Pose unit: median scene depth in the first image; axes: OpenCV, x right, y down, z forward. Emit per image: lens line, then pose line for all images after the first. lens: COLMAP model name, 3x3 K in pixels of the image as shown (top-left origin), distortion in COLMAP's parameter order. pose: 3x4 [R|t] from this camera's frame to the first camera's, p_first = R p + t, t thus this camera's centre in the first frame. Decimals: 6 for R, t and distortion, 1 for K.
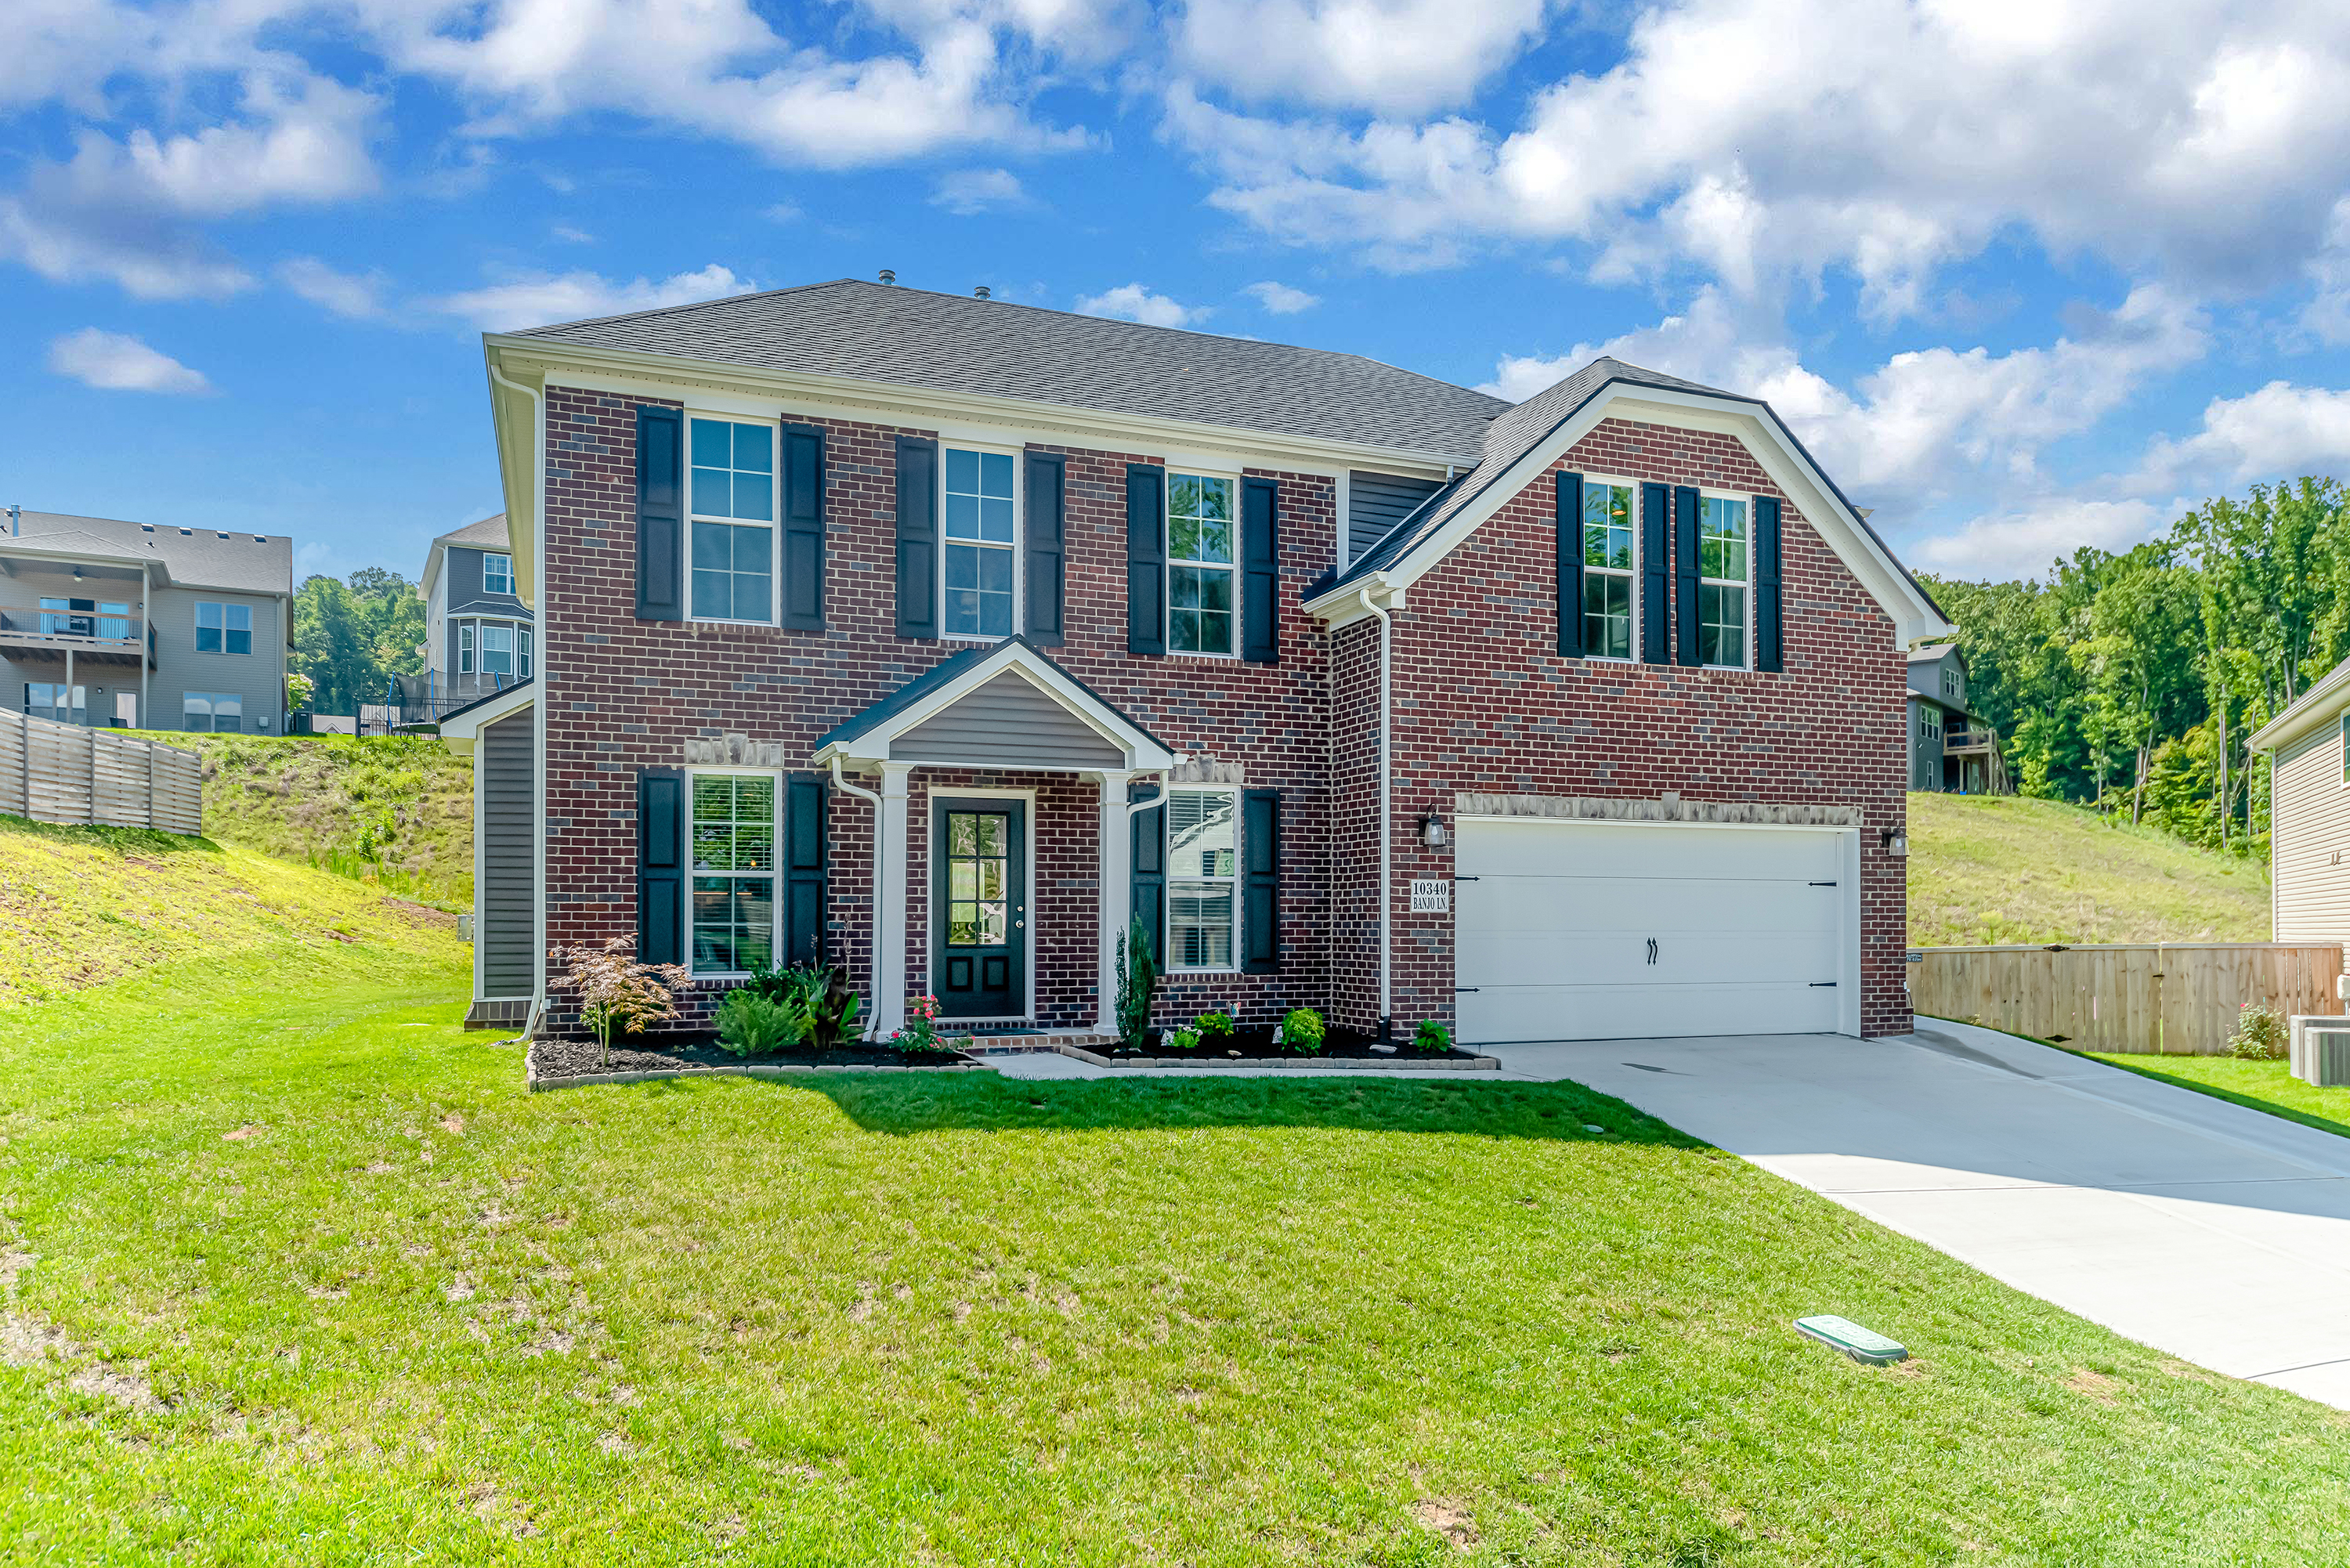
lens RADIAL K [[1628.5, 0, 1213.3], [0, 1628.5, 882.2], [0, 0, 1]] dist [-0.010393, -0.001447]
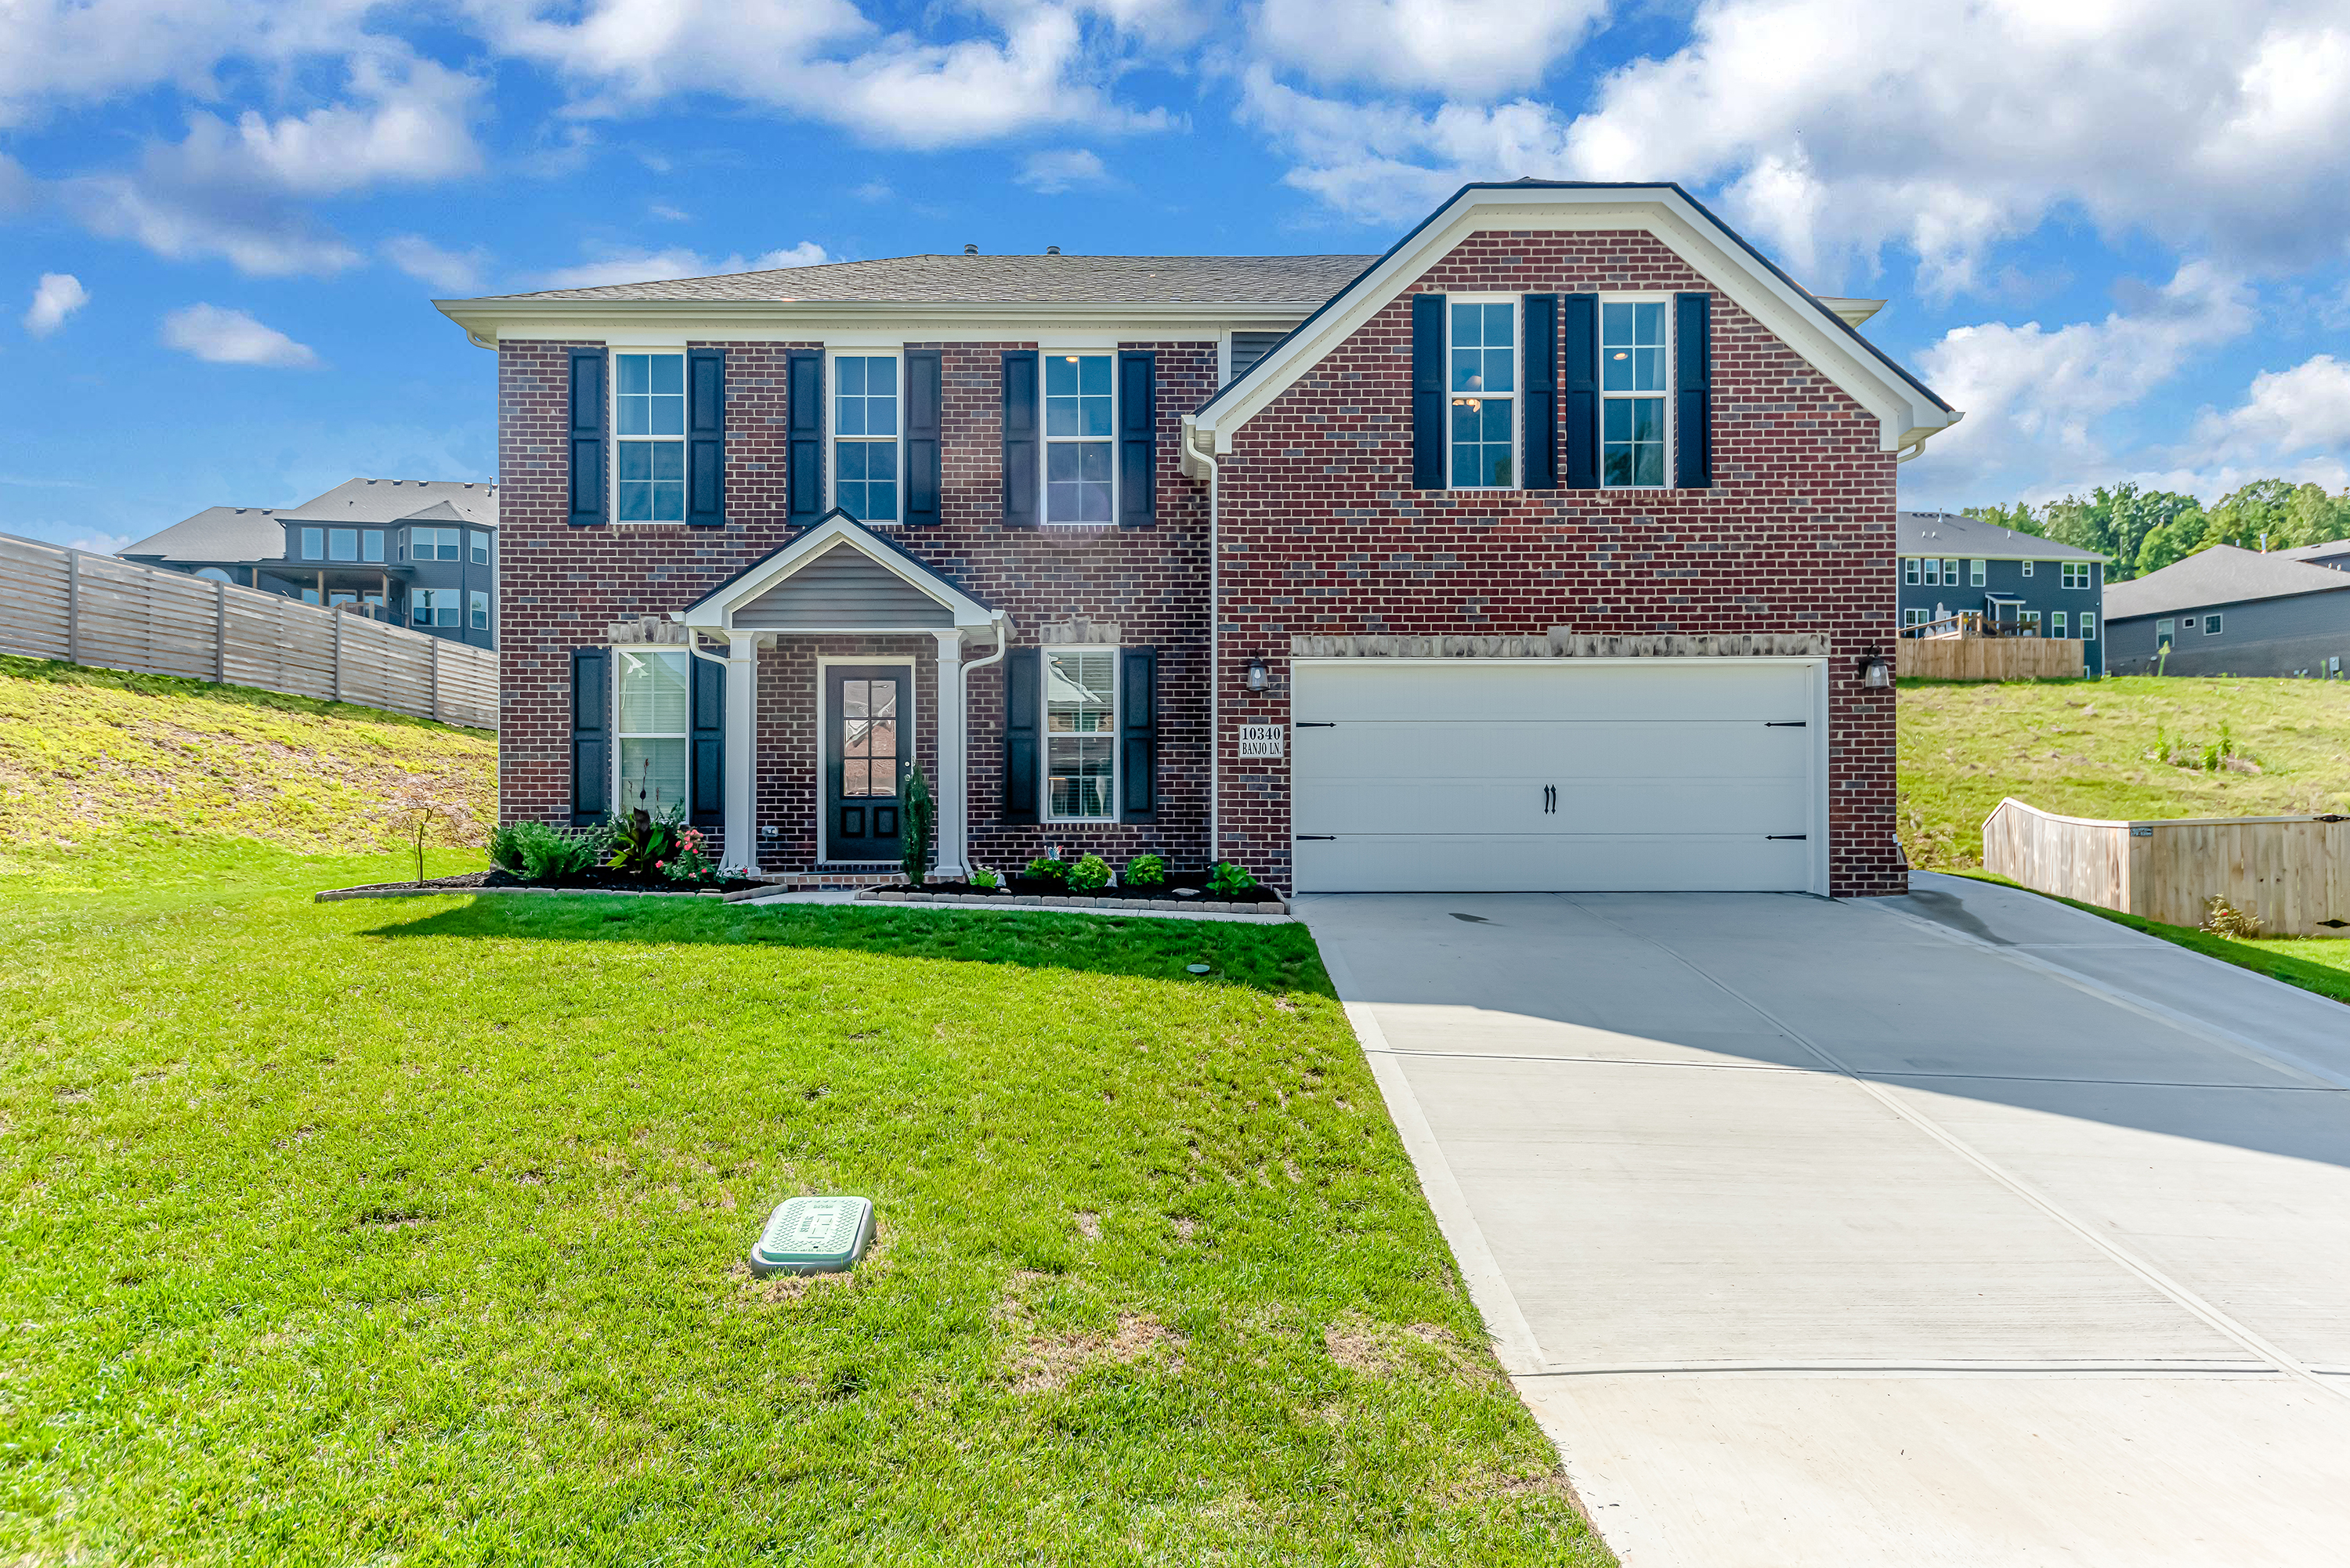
lens RADIAL K [[1252.6, 0, 1182.7], [0, 1252.6, 805.6], [0, 0, 1]] dist [0.012778, -0.000520]
pose [[0.926421, -0.012718, -0.376275, 0.367748], [0.013217, 0.999912, -0.001256, 0.047124], [0.376258, -0.003810, 0.926507, 0.271079]]
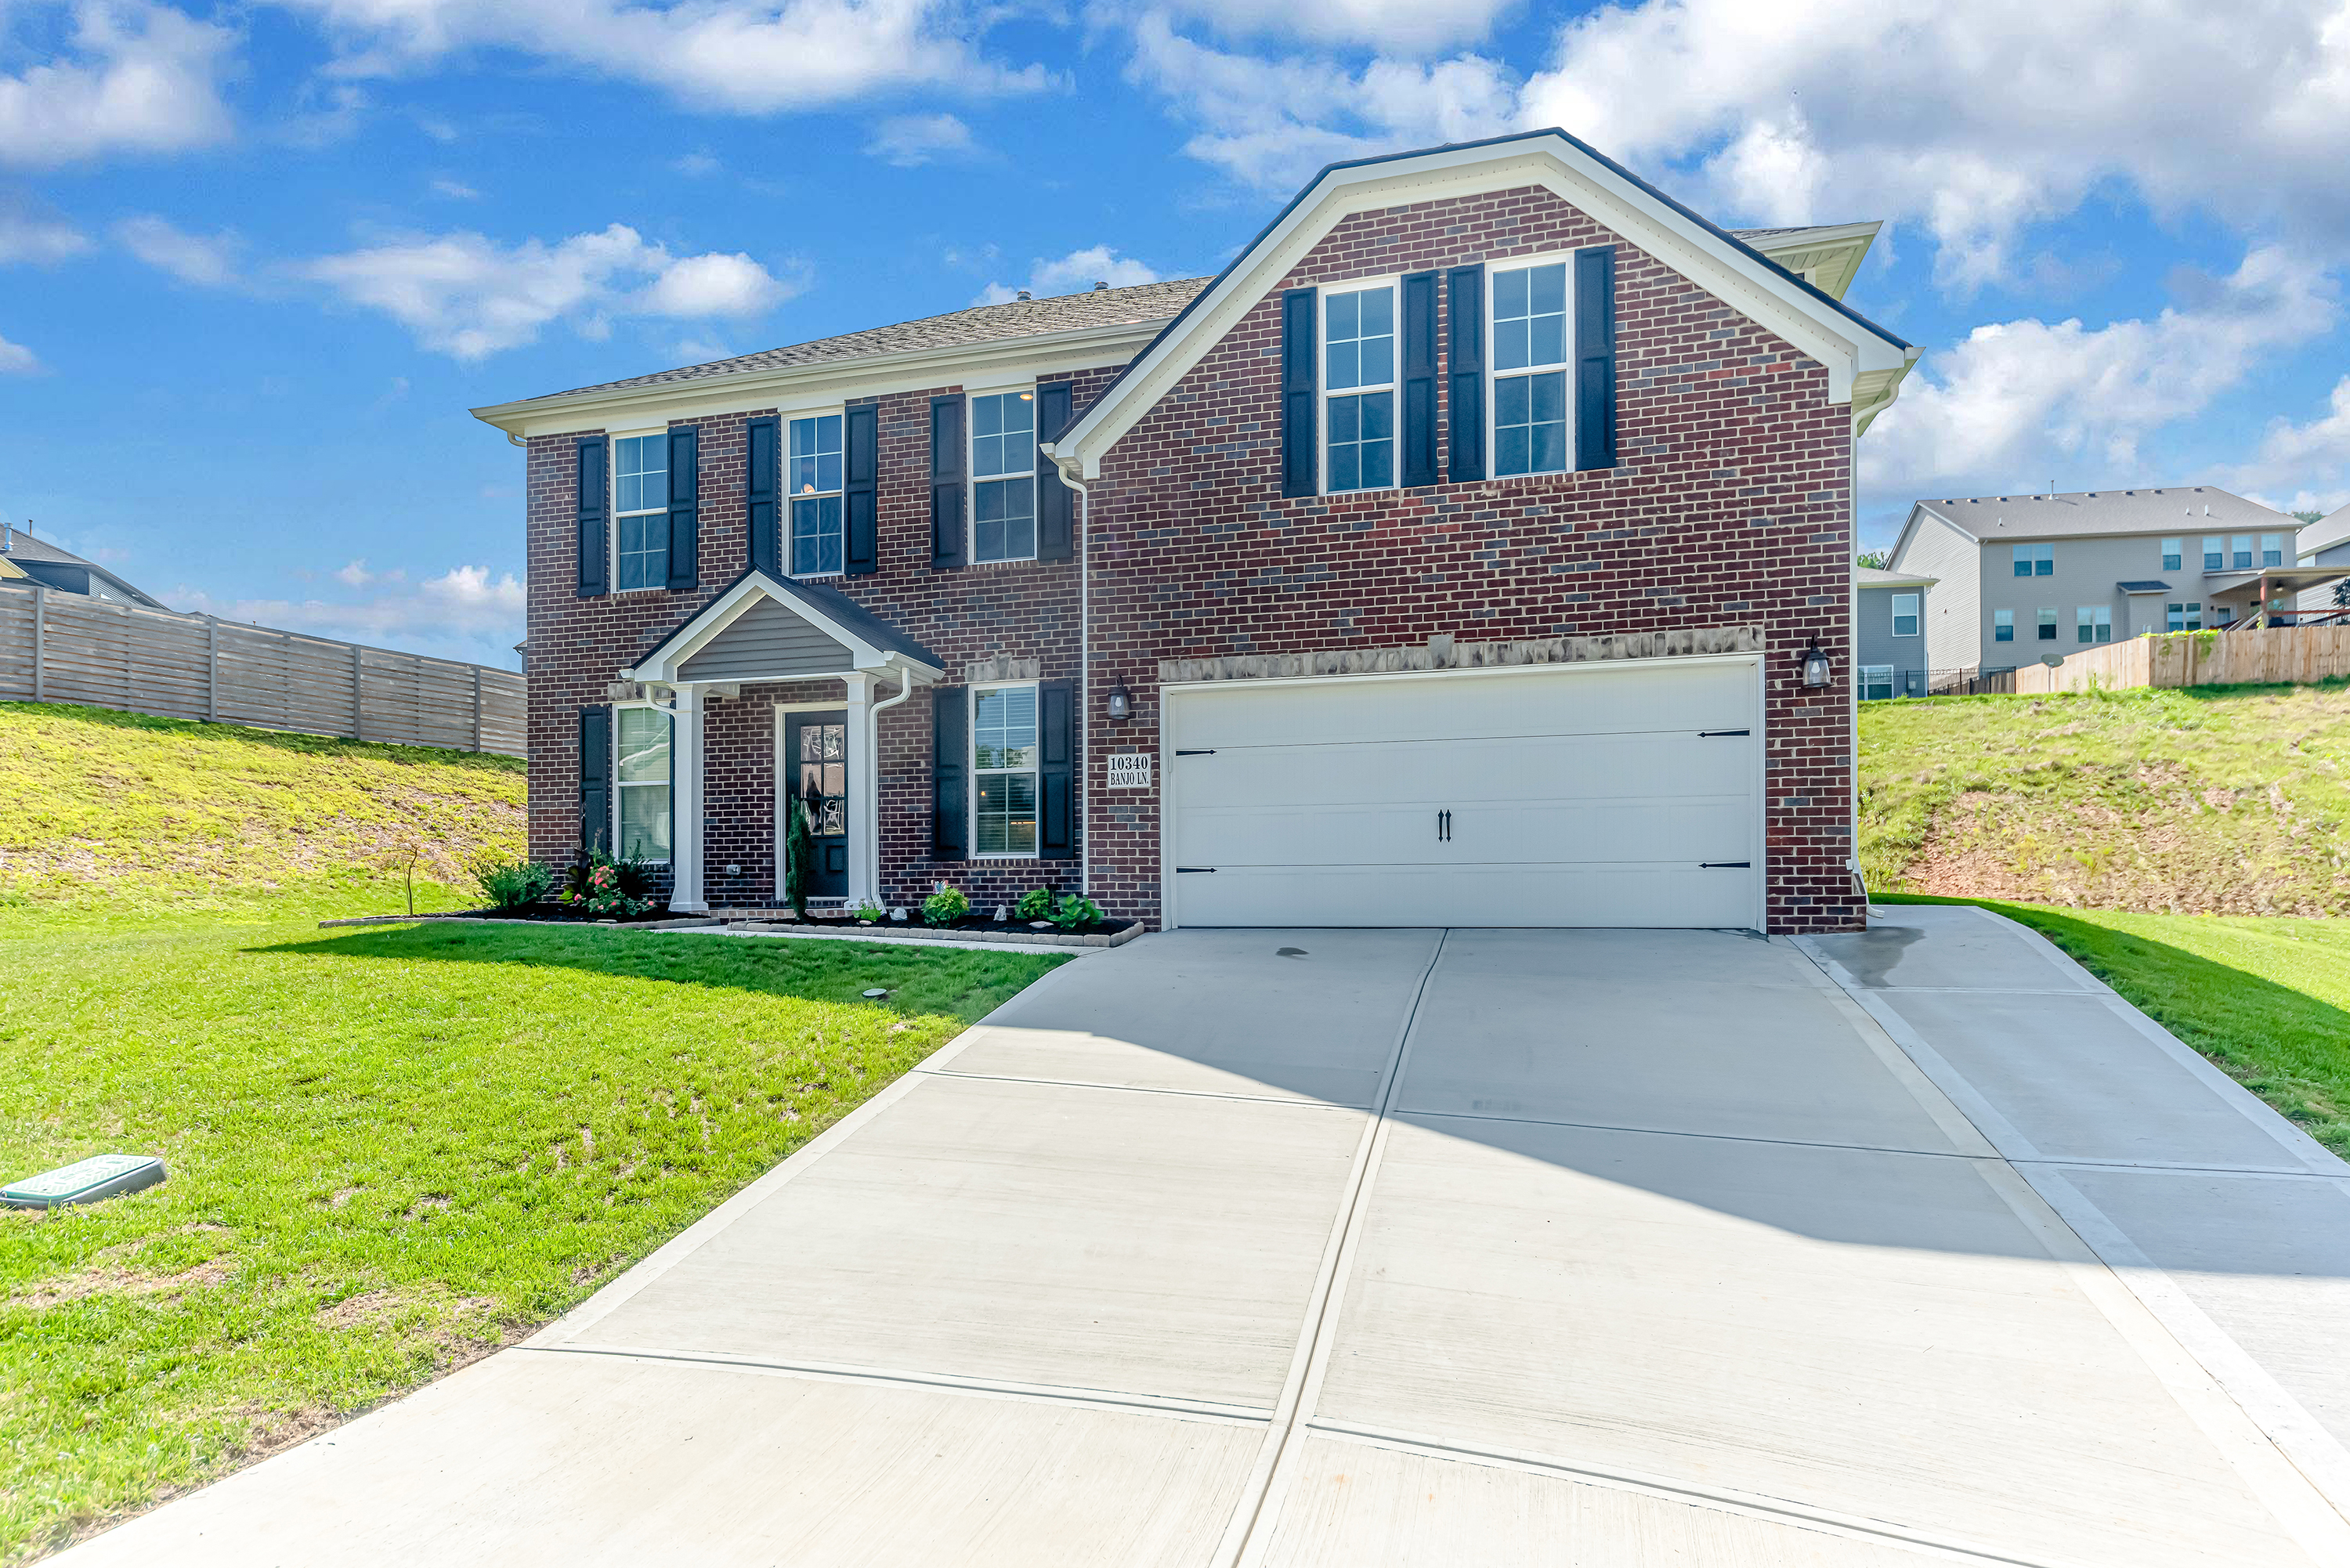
lens RADIAL K [[1308.4, 0, 1173.0], [0, 1308.4, 861.5], [0, 0, 1]] dist [0.006752, -0.000039]
pose [[0.782543, -0.020342, -0.622264, 0.621848], [0.023448, 0.999720, -0.003194, 0.063922], [0.622155, -0.012092, 0.782801, 0.401697]]
